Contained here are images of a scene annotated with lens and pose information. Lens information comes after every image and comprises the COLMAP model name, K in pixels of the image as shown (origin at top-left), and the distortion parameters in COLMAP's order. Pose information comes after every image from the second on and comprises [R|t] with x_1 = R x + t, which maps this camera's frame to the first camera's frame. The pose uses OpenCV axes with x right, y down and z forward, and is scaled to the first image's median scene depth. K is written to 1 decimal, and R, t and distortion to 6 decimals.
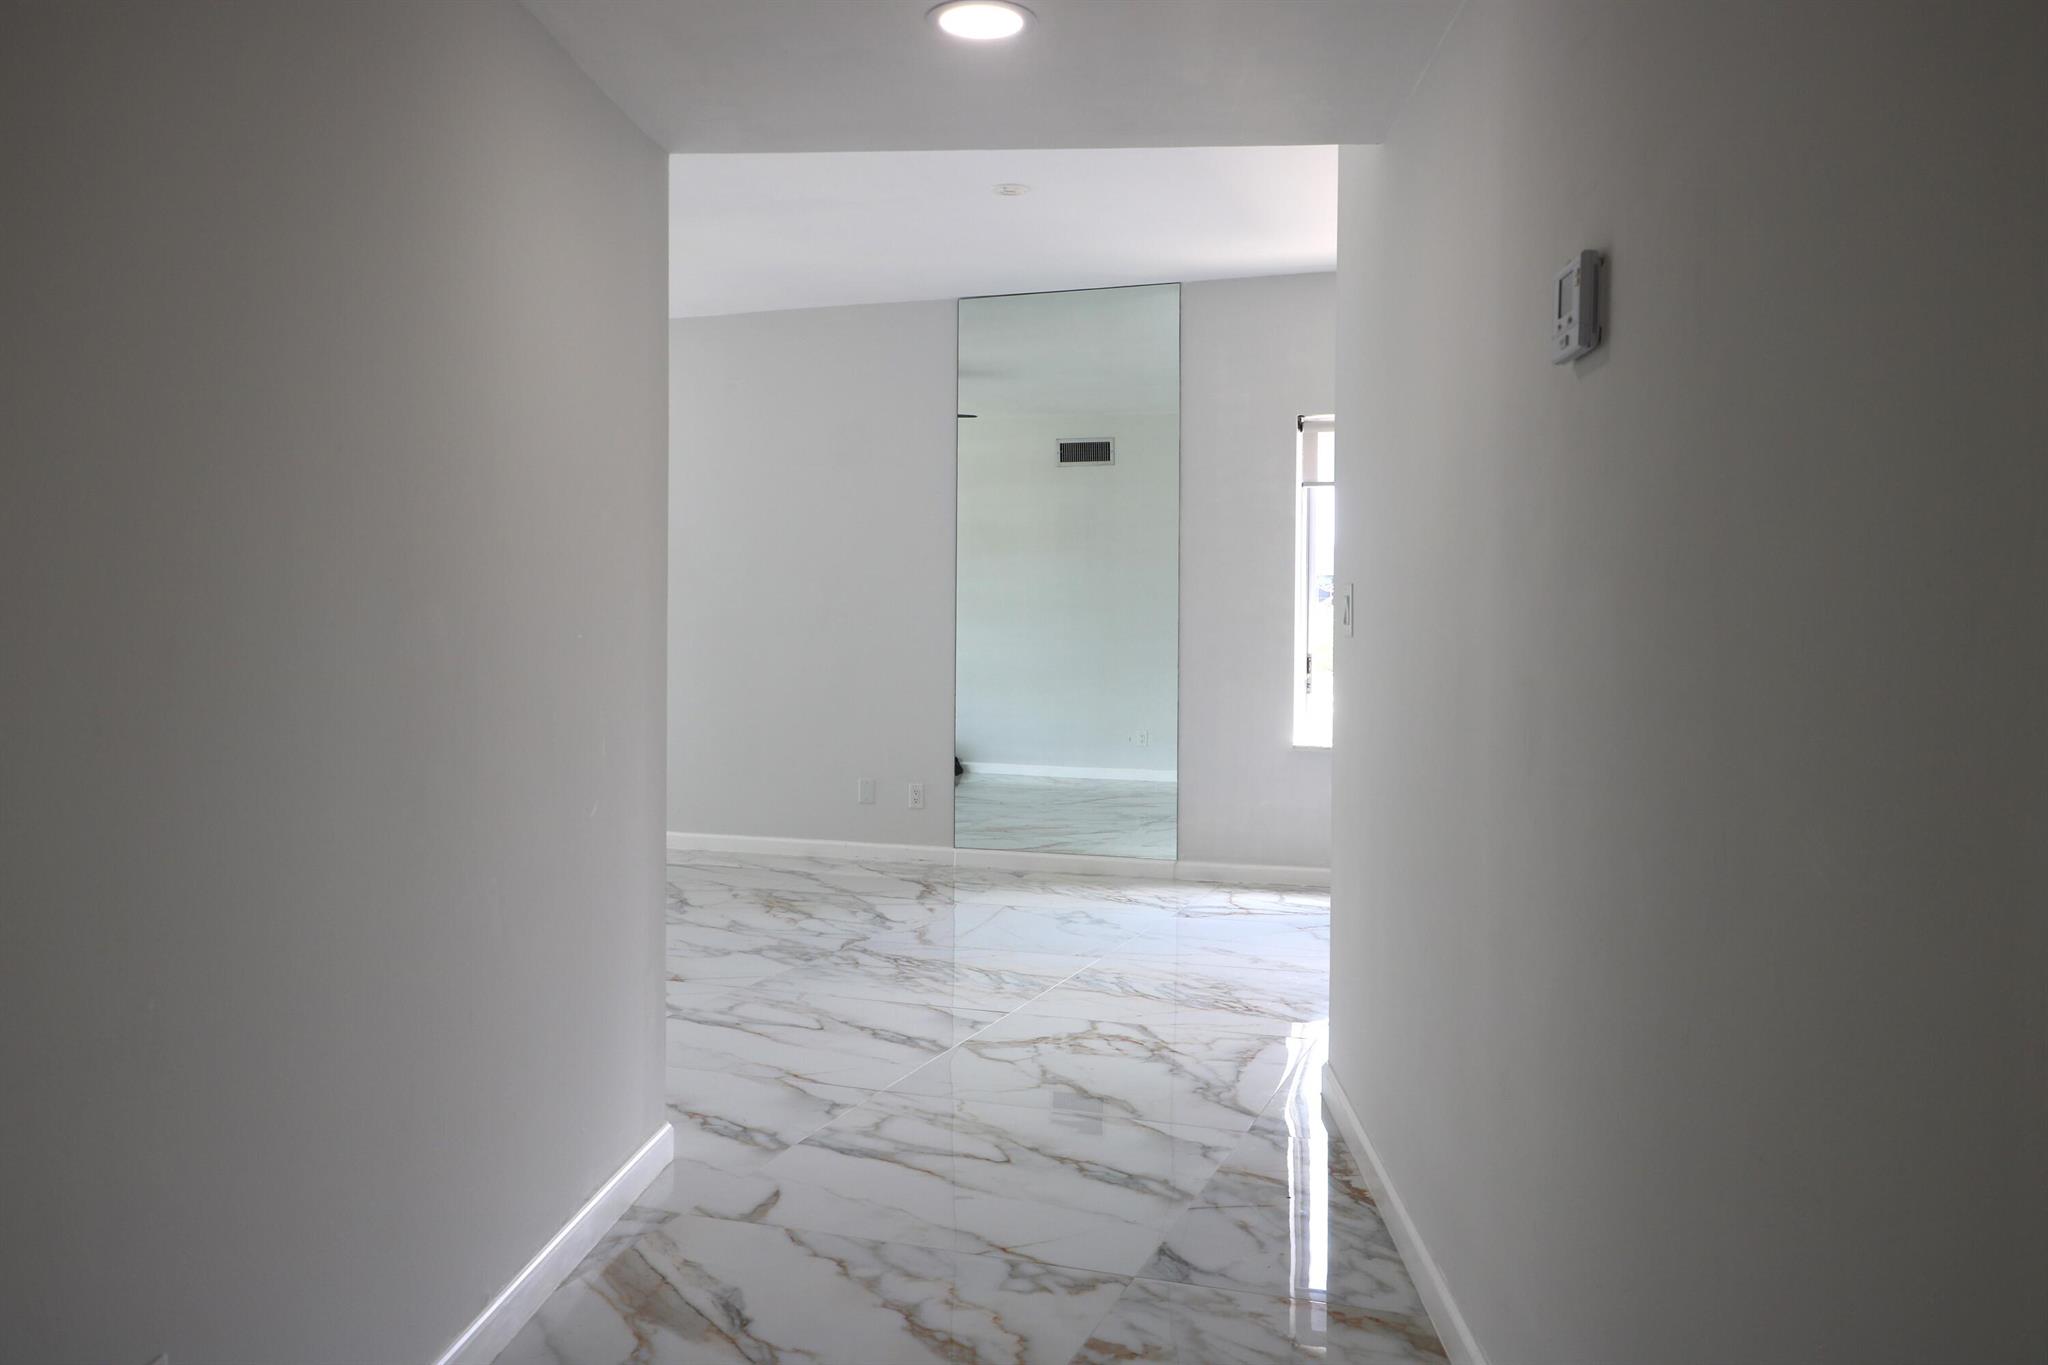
lens RADIAL K [[1659.7, 0, 1024.0], [0, 1659.7, 682.5], [0, 0, 1]] dist [-0.001467, -0.007108]
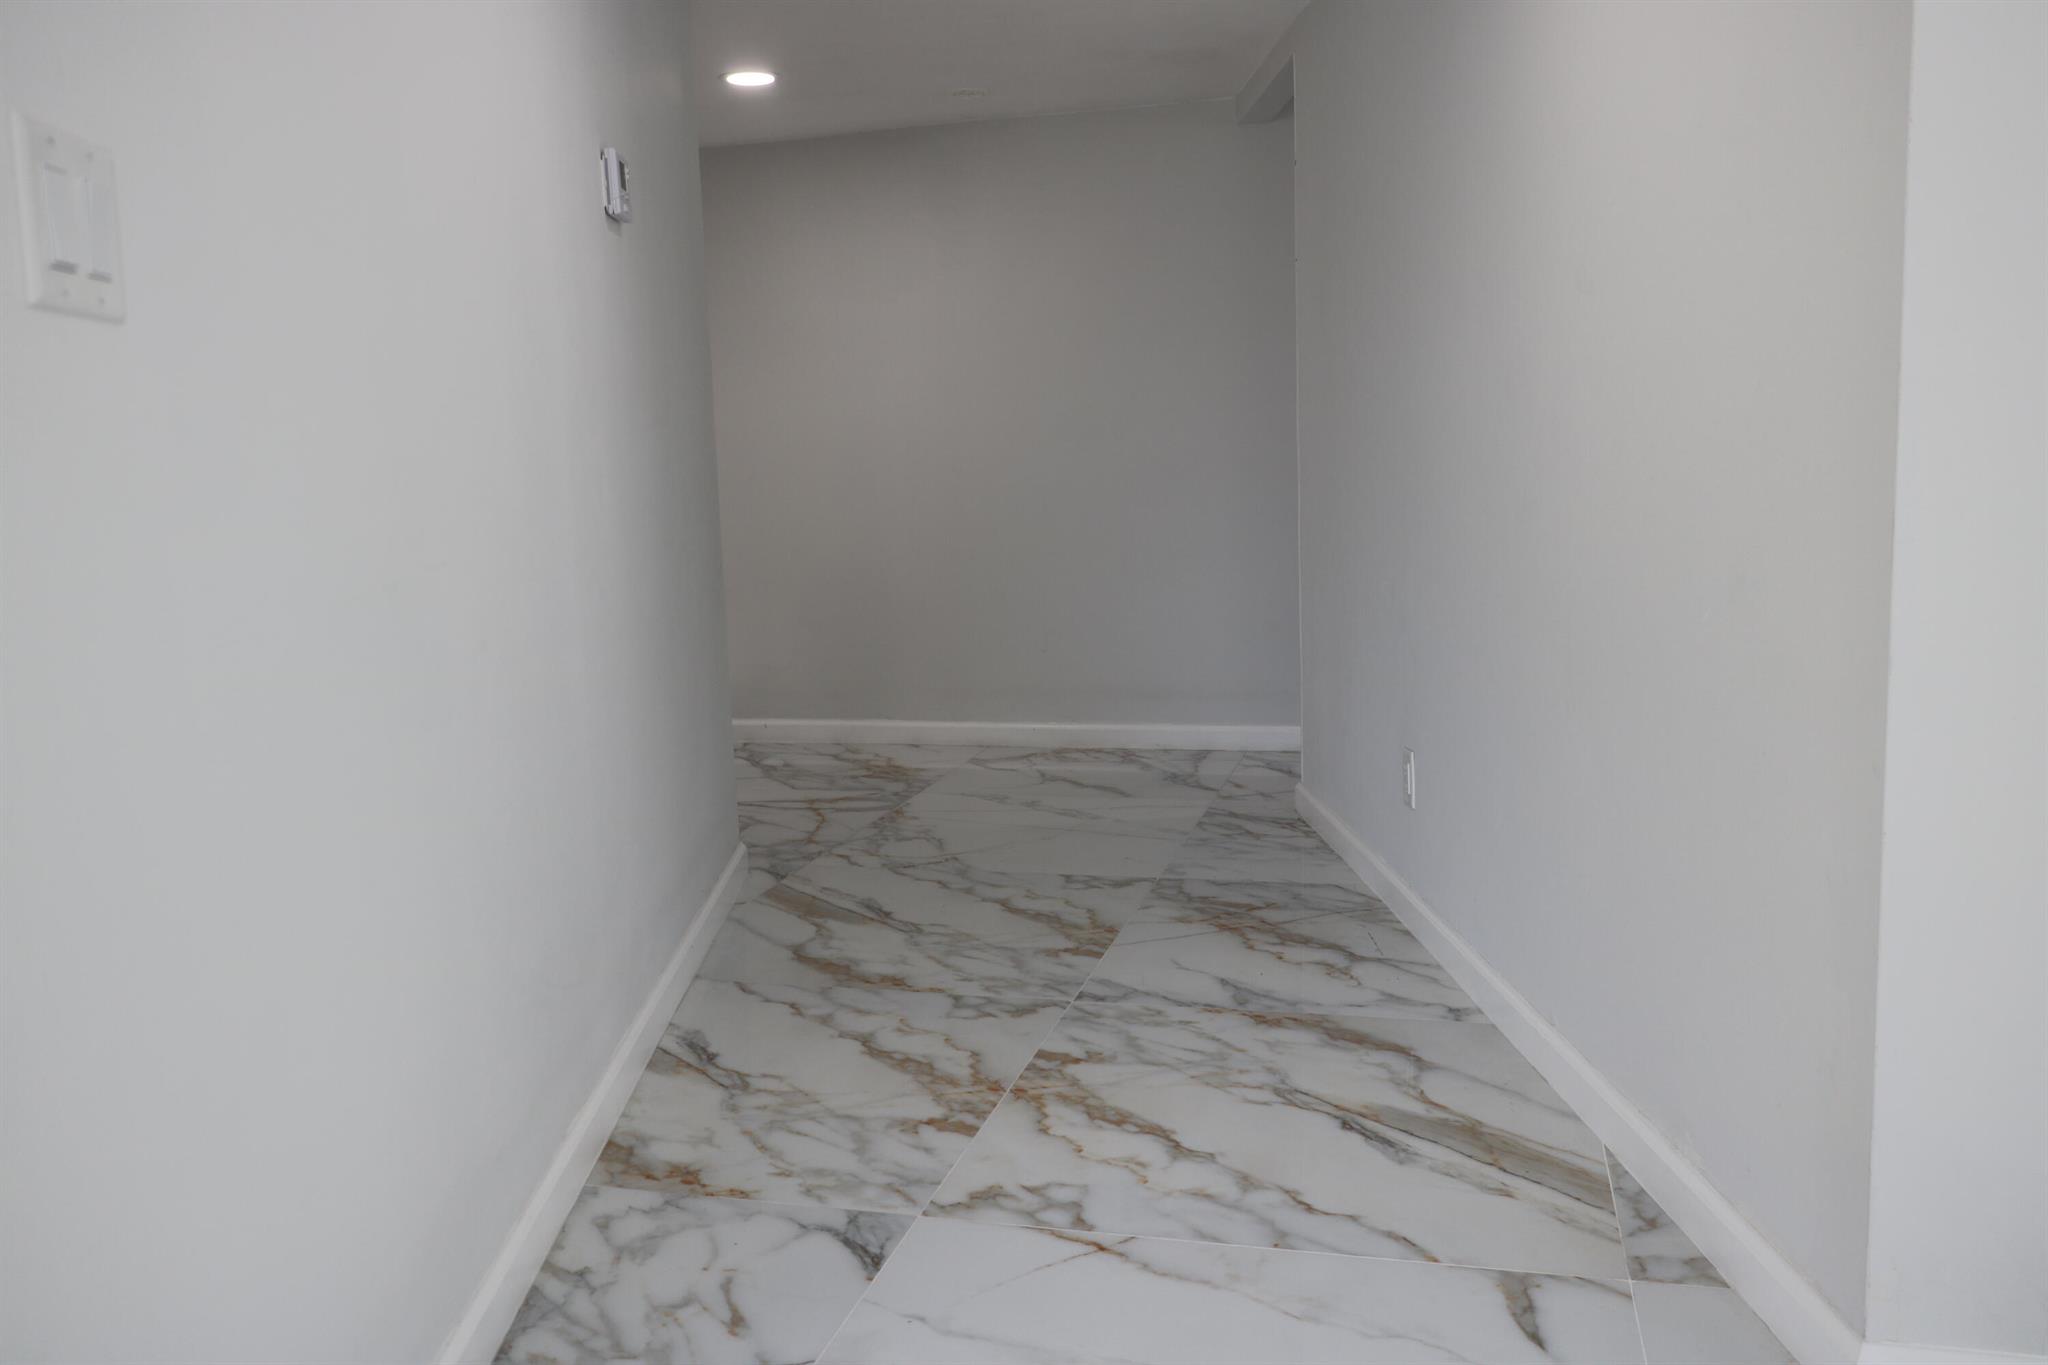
lens RADIAL K [[1659.7, 0, 1024.0], [0, 1659.7, 682.5], [0, 0, 1]] dist [-0.001467, -0.007108]
pose [[-0.995822, 0.036376, -0.083752, 0.075416], [0.022340, 0.986406, 0.162799, -0.011790], [0.088535, 0.160248, -0.983098, 1.760822]]
